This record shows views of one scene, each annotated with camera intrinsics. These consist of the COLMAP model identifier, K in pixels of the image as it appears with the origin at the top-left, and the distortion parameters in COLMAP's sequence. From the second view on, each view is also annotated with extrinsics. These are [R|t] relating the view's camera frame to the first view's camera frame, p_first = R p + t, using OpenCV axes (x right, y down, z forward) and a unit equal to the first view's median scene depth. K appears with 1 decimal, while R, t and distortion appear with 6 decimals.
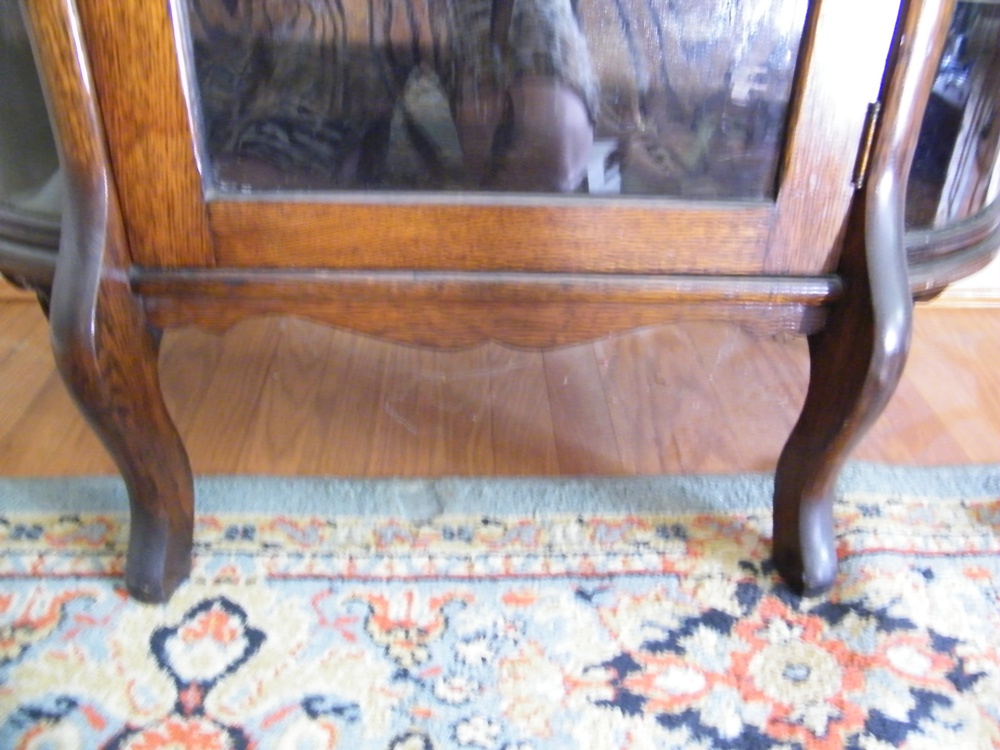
lens RADIAL K [[838.9, 0, 523.3], [0, 838.9, 344.7], [0, 0, 1]] dist [-0.192396, 0.156119]
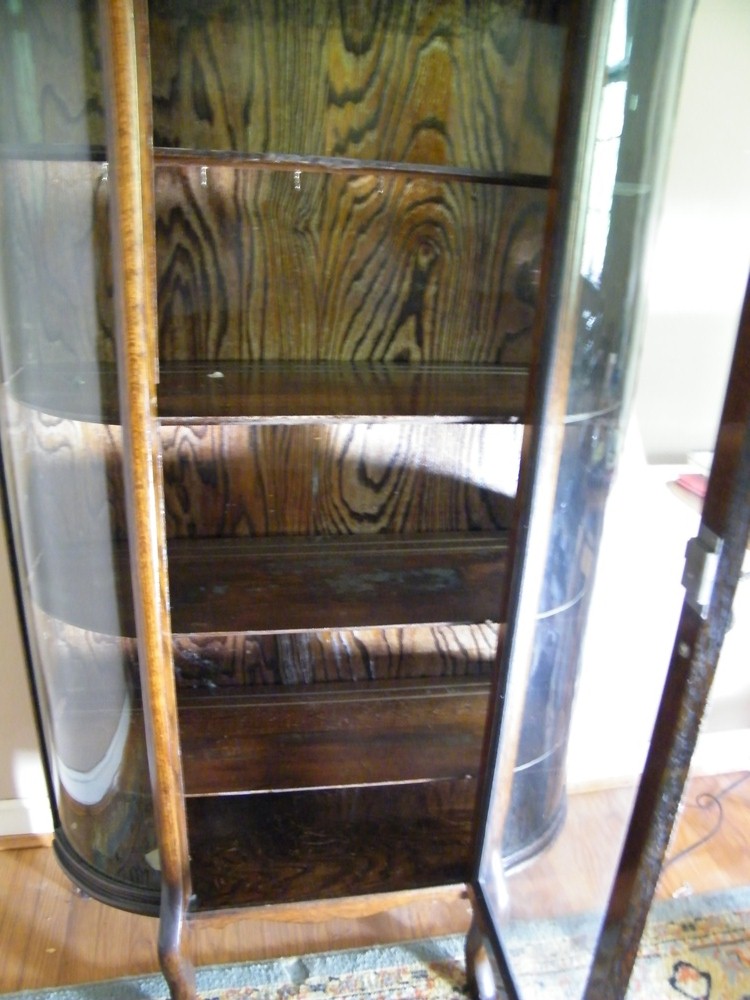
lens RADIAL K [[838.9, 0, 383.7], [0, 838.9, 517.3], [0, 0, 1]] dist [-0.192396, 0.156119]
pose [[0.989956, -0.046570, 0.133483, -0.141084], [0.064540, 0.988927, -0.133634, -0.732430], [-0.125781, 0.140907, 0.982000, -1.282225]]
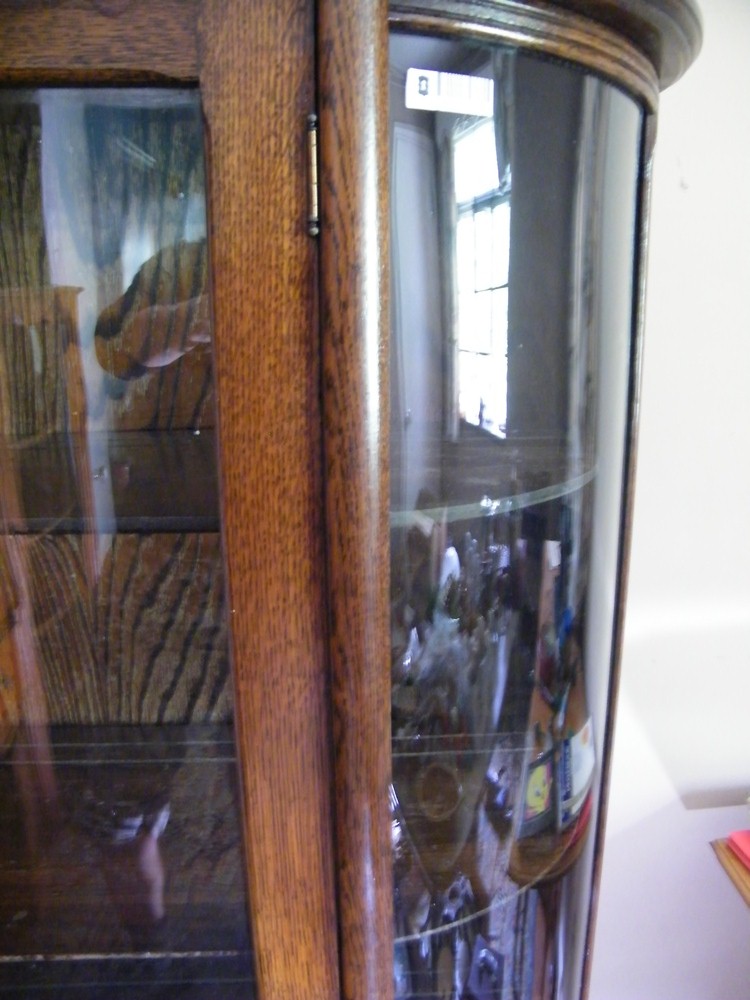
lens RADIAL K [[838.9, 0, 399.6], [0, 838.9, 513.6], [0, 0, 1]] dist [-0.192396, 0.156119]
pose [[0.998757, -0.049832, -0.000674, 0.470844], [0.047622, 0.958278, -0.281844, -1.327358], [0.014690, 0.281462, 0.959460, -0.637501]]
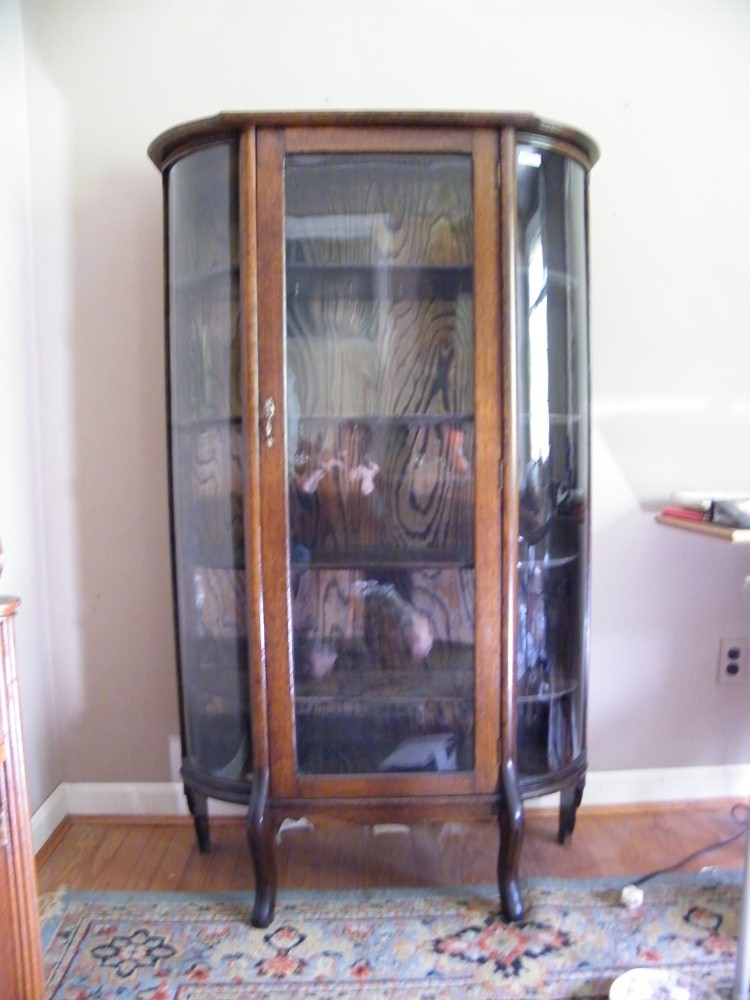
lens RADIAL K [[838.9, 0, 390.3], [0, 838.9, 521.3], [0, 0, 1]] dist [-0.192396, 0.156119]
pose [[0.998136, -0.051352, -0.032964, 0.115683], [0.031354, 0.895022, -0.444918, 0.306153], [0.052351, 0.443055, 0.894964, -1.904292]]
